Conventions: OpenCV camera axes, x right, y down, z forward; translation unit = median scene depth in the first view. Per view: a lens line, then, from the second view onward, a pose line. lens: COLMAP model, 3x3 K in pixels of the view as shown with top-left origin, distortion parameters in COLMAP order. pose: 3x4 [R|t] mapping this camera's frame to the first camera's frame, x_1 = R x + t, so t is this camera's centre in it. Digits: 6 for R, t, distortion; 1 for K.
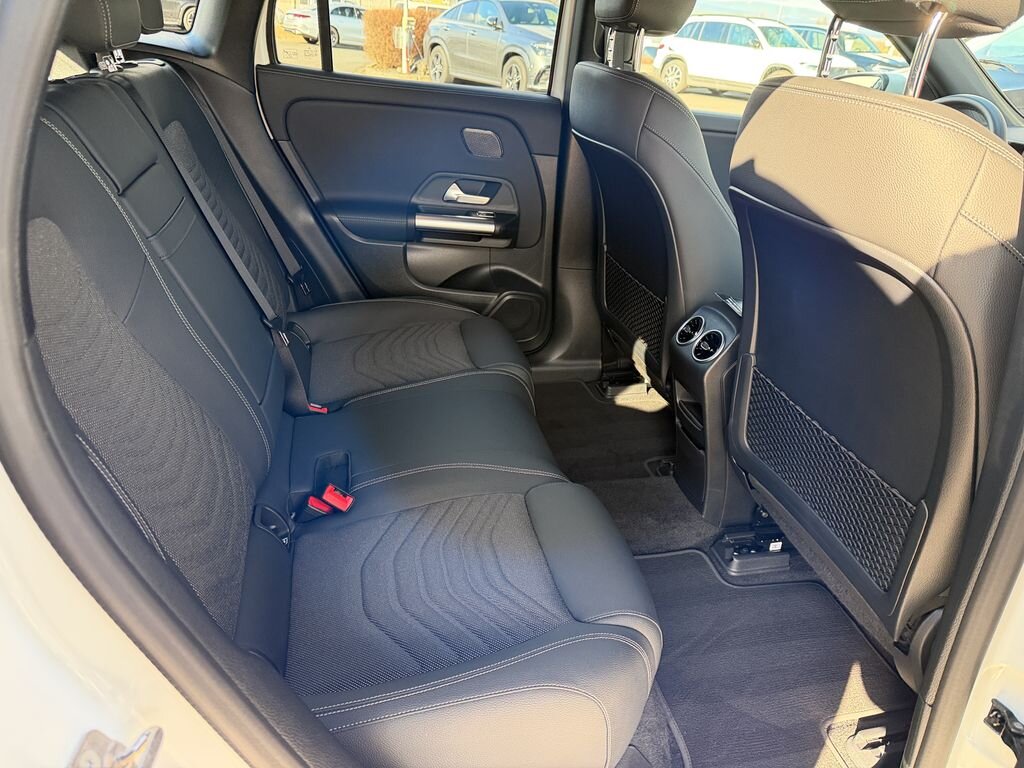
lens RADIAL K [[708.3, 0, 517.3], [0, 708.3, 390.8], [0, 0, 1]] dist [0.090085, -0.152668]
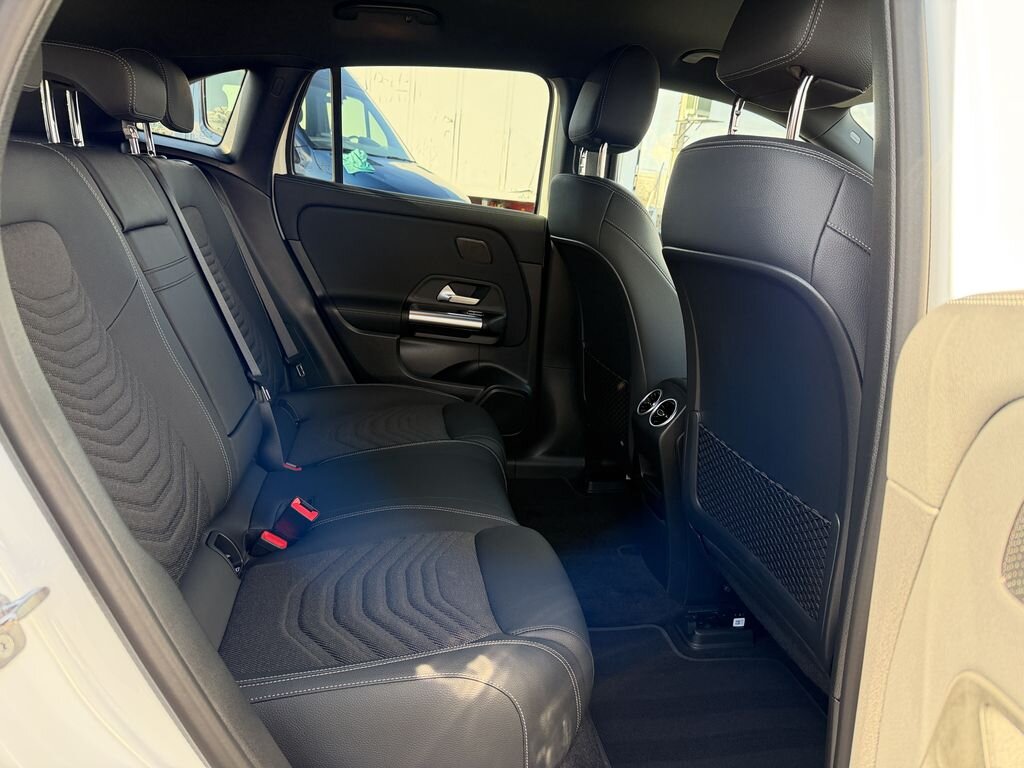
lens RADIAL K [[708.3, 0, 517.3], [0, 708.3, 390.8], [0, 0, 1]] dist [0.090085, -0.152668]
pose [[0.998955, 0.029976, -0.034498, 0.064282], [-0.036700, 0.975997, -0.214670, 0.102226], [0.027235, 0.215712, 0.976077, -0.028111]]
